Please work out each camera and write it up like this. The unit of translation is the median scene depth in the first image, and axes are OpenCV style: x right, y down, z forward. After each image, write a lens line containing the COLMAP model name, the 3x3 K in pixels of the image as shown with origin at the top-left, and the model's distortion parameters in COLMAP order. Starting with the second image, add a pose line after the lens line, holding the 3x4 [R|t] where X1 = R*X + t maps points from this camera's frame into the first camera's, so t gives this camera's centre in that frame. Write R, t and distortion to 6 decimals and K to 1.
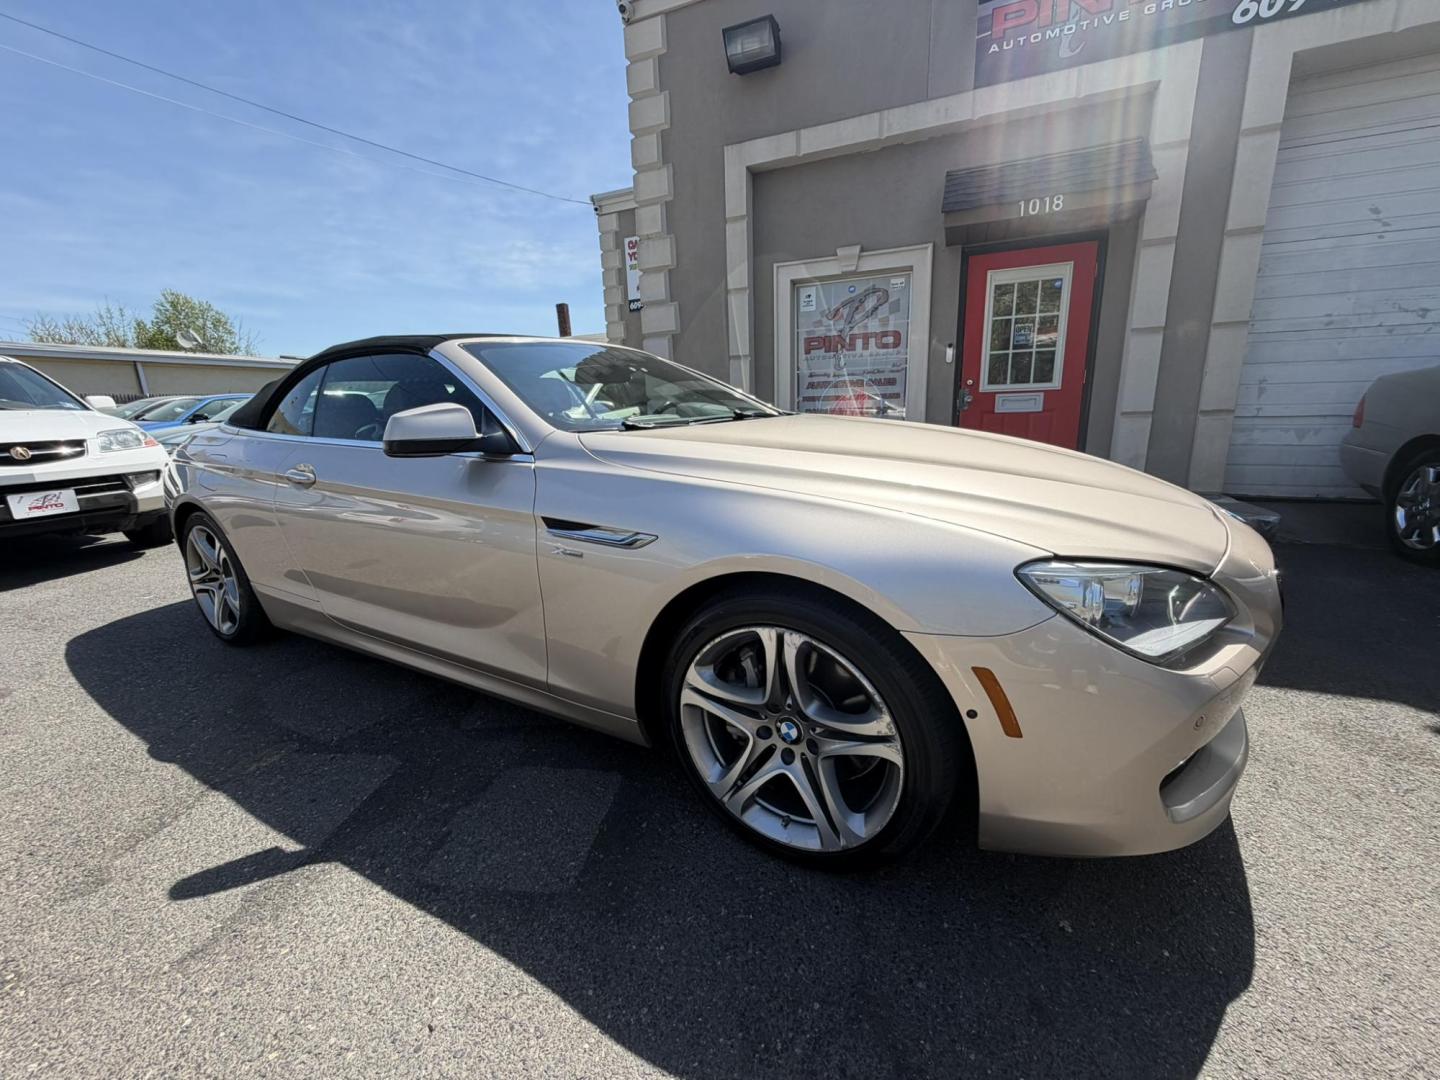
lens RADIAL K [[573.9, 0, 717.3], [0, 573.9, 543.3], [0, 0, 1]] dist [-0.001214, 0.000390]
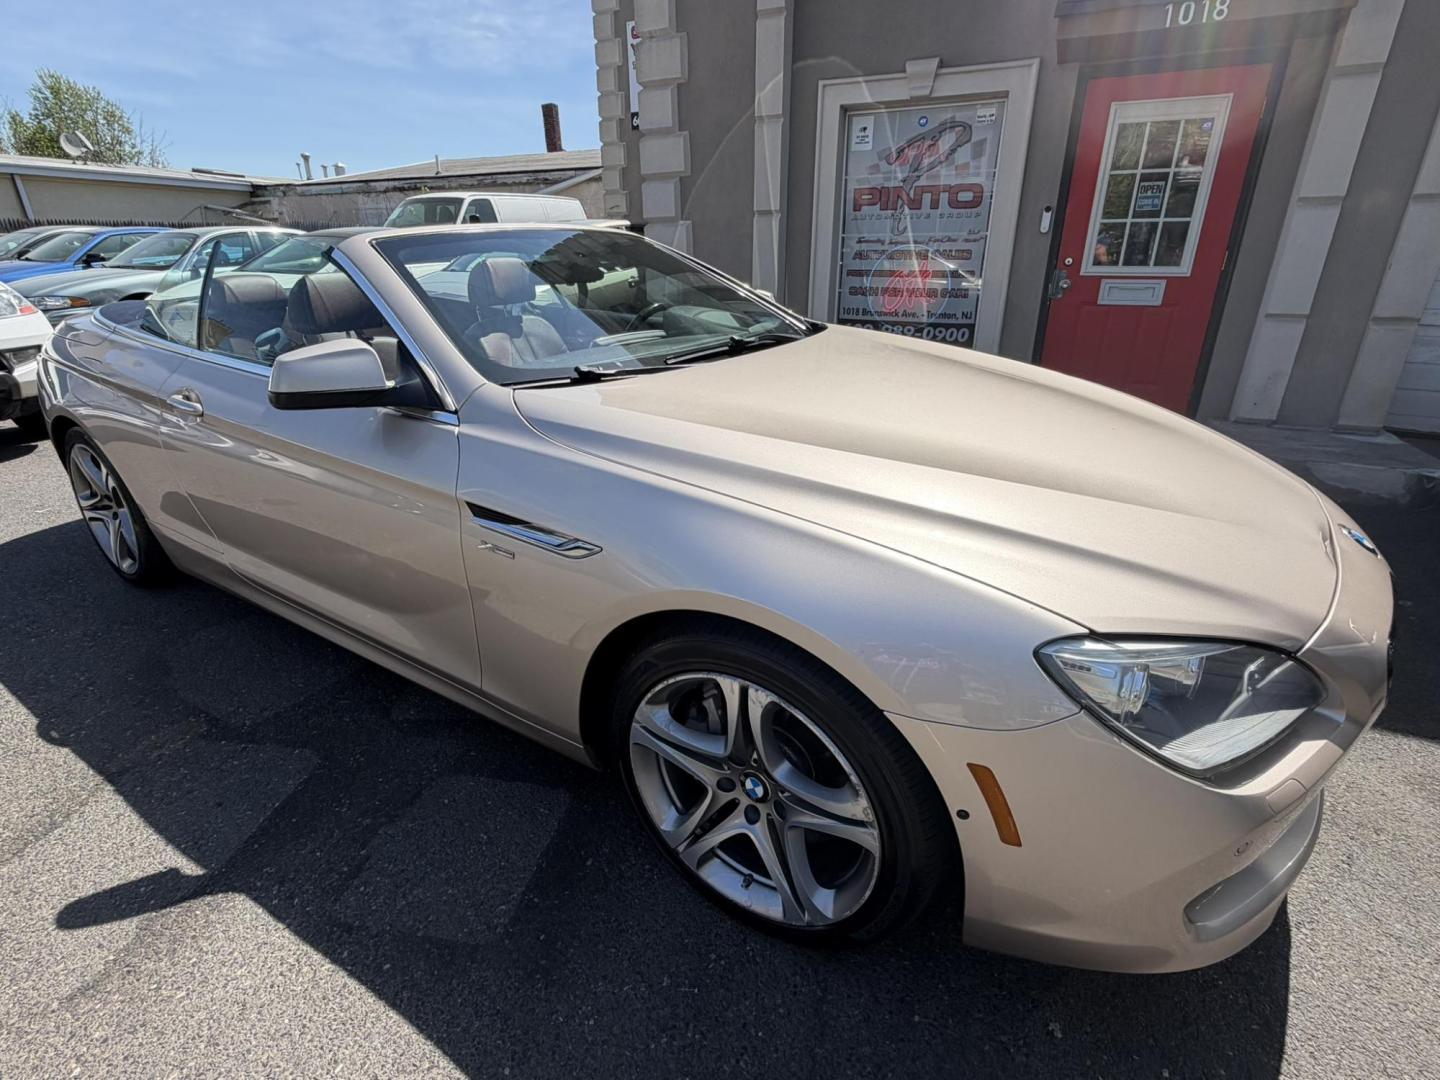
lens RADIAL K [[700.5, 0, 714.9], [0, 700.5, 543.9], [0, 0, 1]] dist [-0.001206, 0.000248]
pose [[0.998464, 0.045152, -0.032111, 0.025355], [-0.039226, 0.985369, 0.165858, -0.056549], [0.039130, -0.164344, 0.985627, 0.015627]]
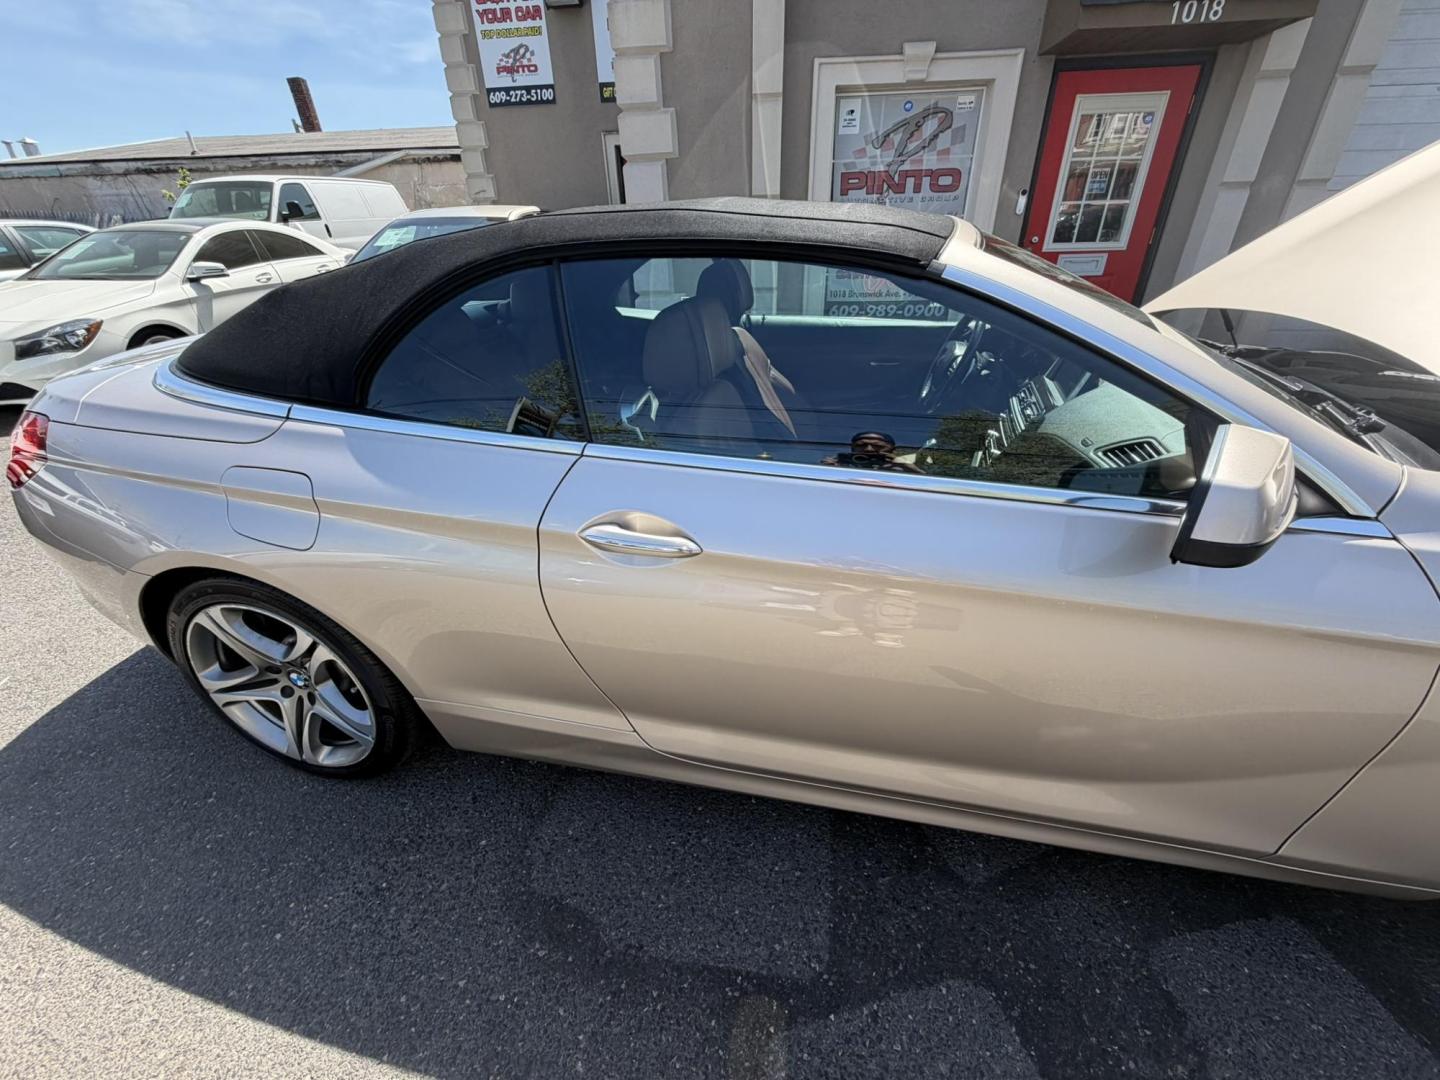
lens RADIAL K [[573.9, 0, 717.3], [0, 573.9, 543.3], [0, 0, 1]] dist [-0.001214, 0.000390]
pose [[0.950167, -0.142133, 0.277456, -0.388910], [0.064940, 0.960734, 0.269766, -0.117043], [-0.304904, -0.238305, 0.922087, 0.257775]]
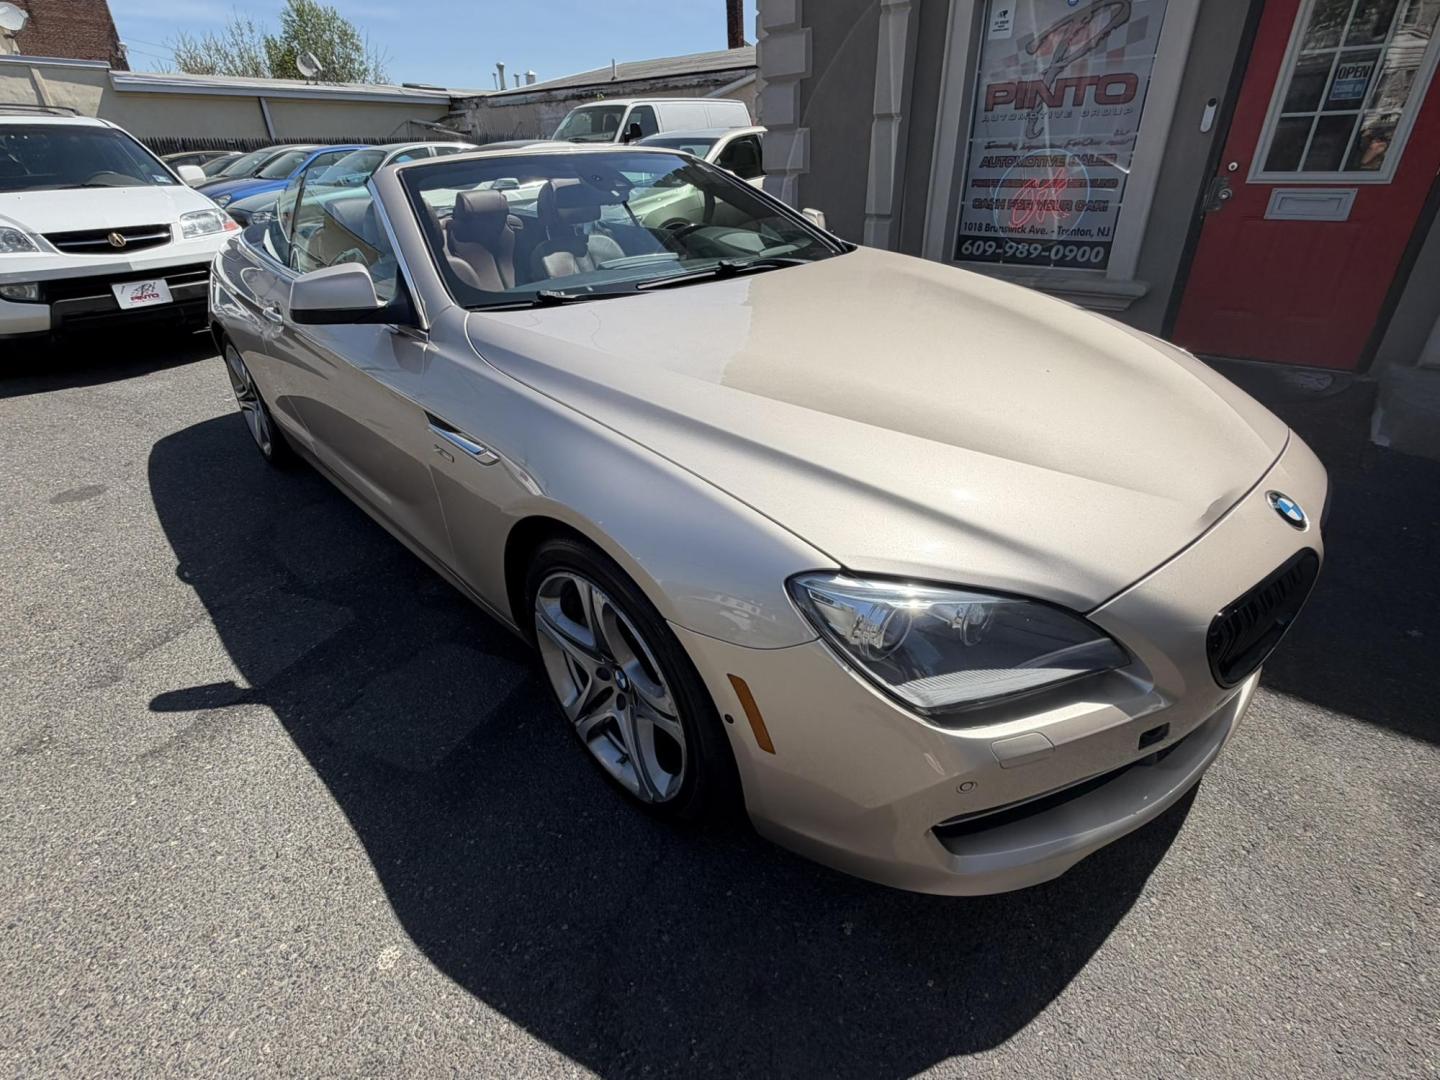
lens RADIAL K [[700.5, 0, 714.9], [0, 700.5, 543.9], [0, 0, 1]] dist [-0.001206, 0.000248]
pose [[0.959030, 0.145863, -0.242868, 0.157230], [-0.072618, 0.955196, 0.286927, -0.069007], [0.273839, -0.257535, 0.926654, 0.007799]]
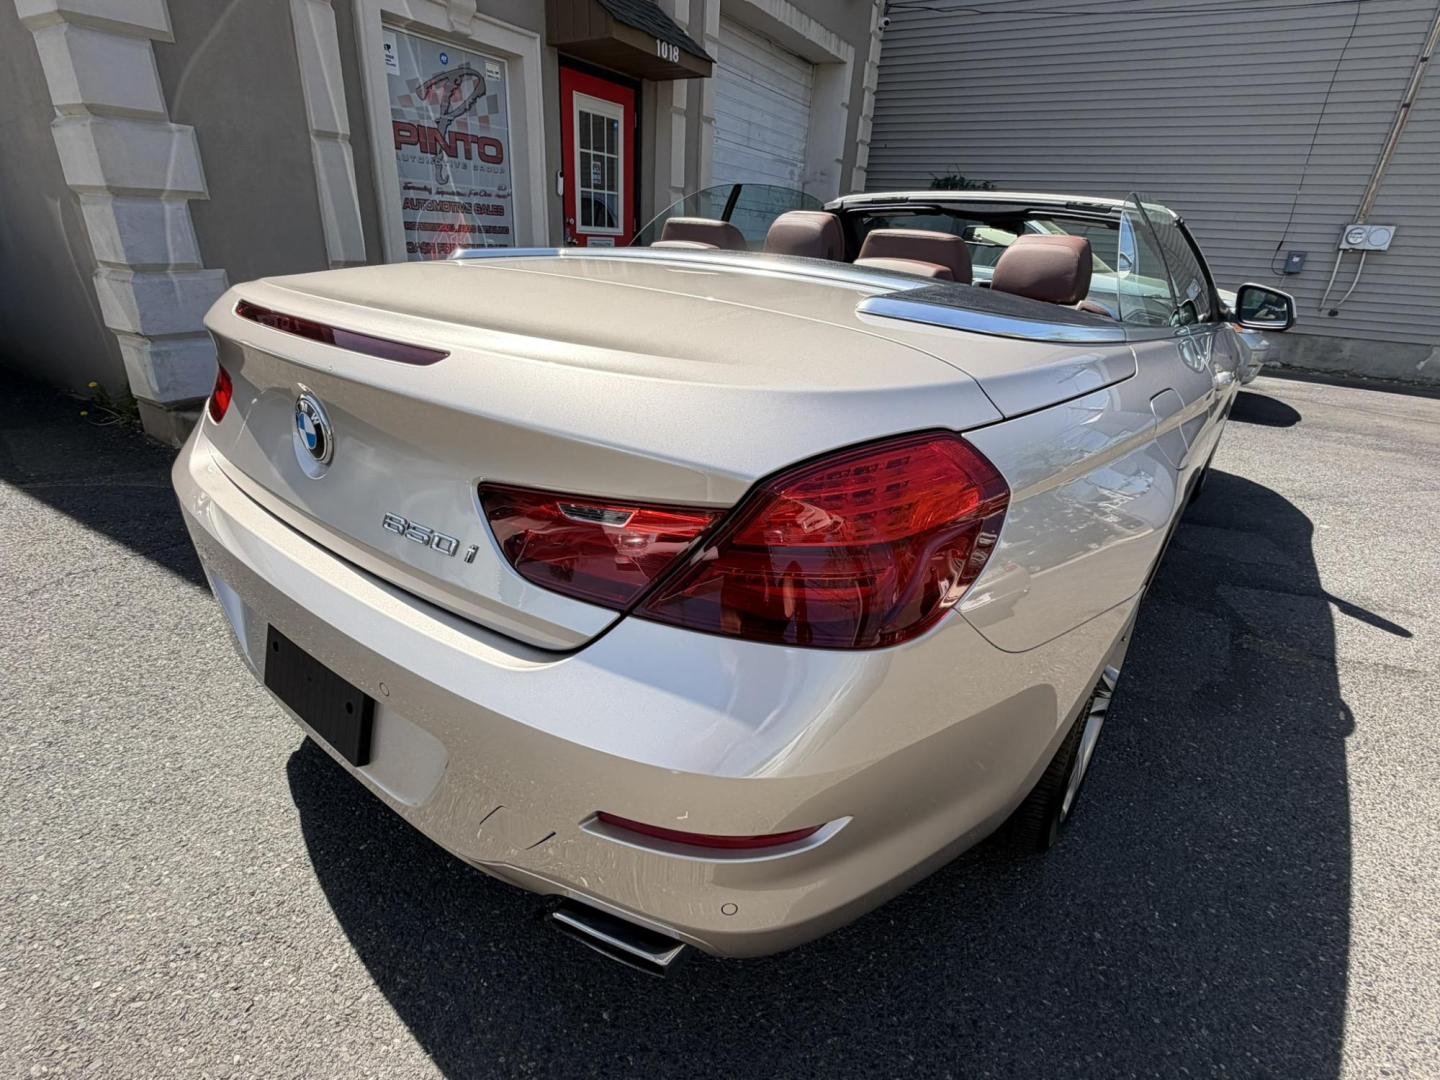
lens RADIAL K [[700.5, 0, 714.9], [0, 700.5, 543.9], [0, 0, 1]] dist [-0.001206, 0.000248]
pose [[0.127809, -0.363089, 0.922947, -0.852404], [0.173255, 0.924444, 0.339686, -0.168569], [-0.976549, 0.116490, 0.181060, 0.737412]]
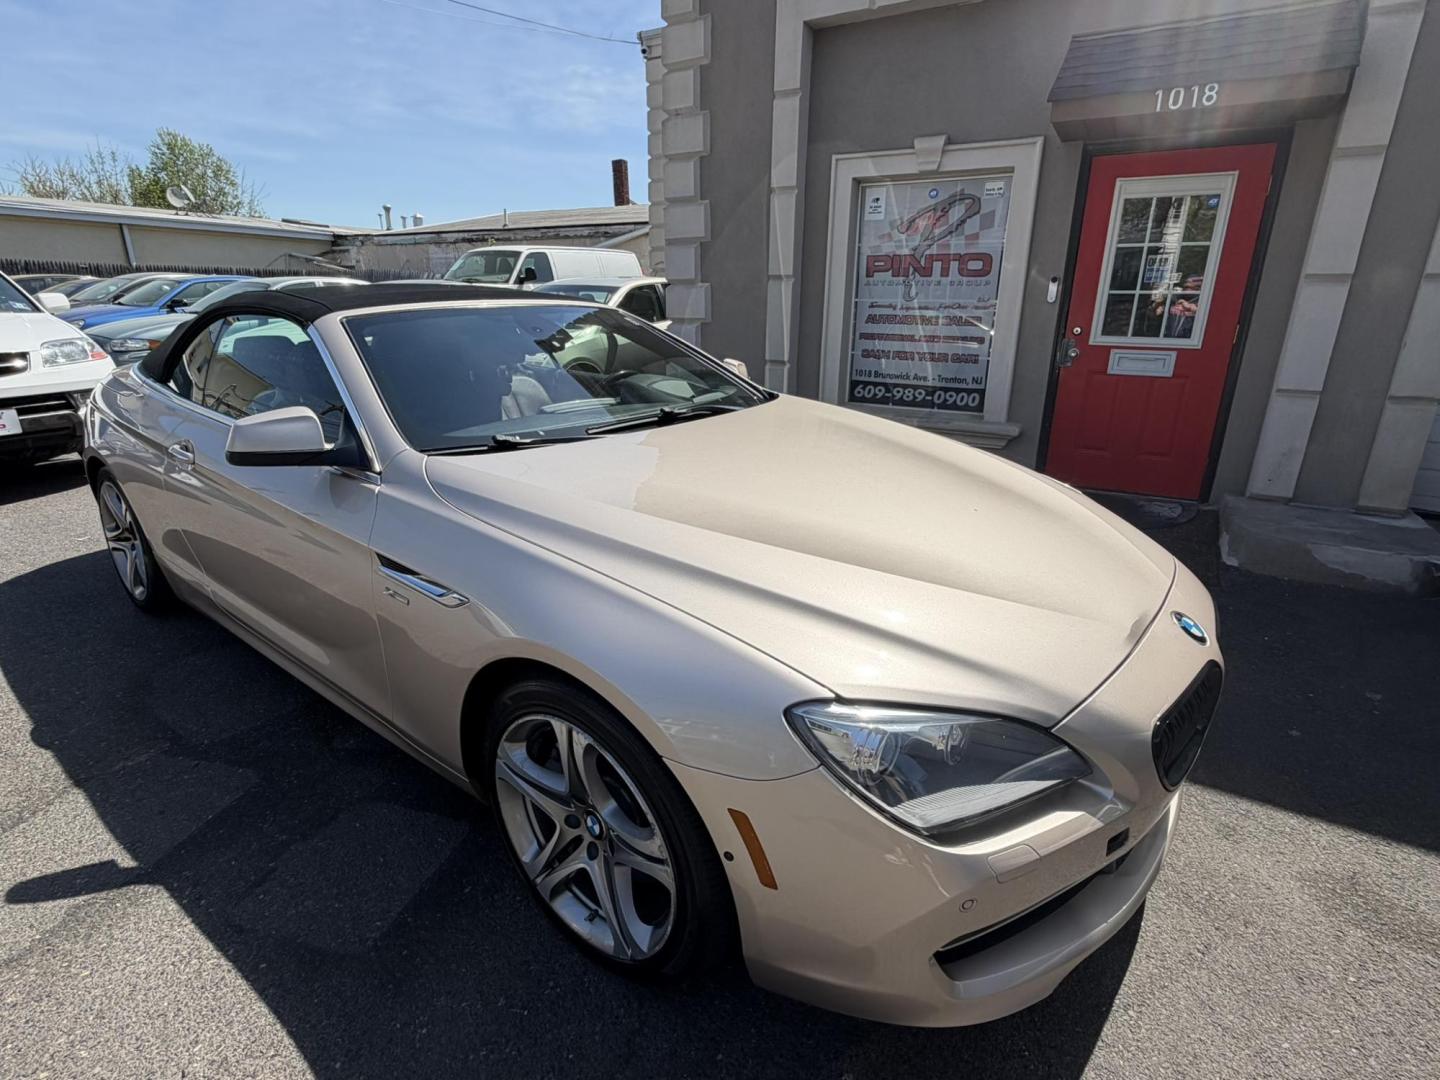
lens RADIAL K [[728.3, 0, 714.9], [0, 728.3, 543.8], [0, 0, 1]] dist [-0.001100, 0.000291]
pose [[0.989534, 0.085185, -0.116470, 0.123922], [-0.073793, 0.992362, 0.098852, -0.073710], [0.124002, -0.089222, 0.988263, -0.024144]]
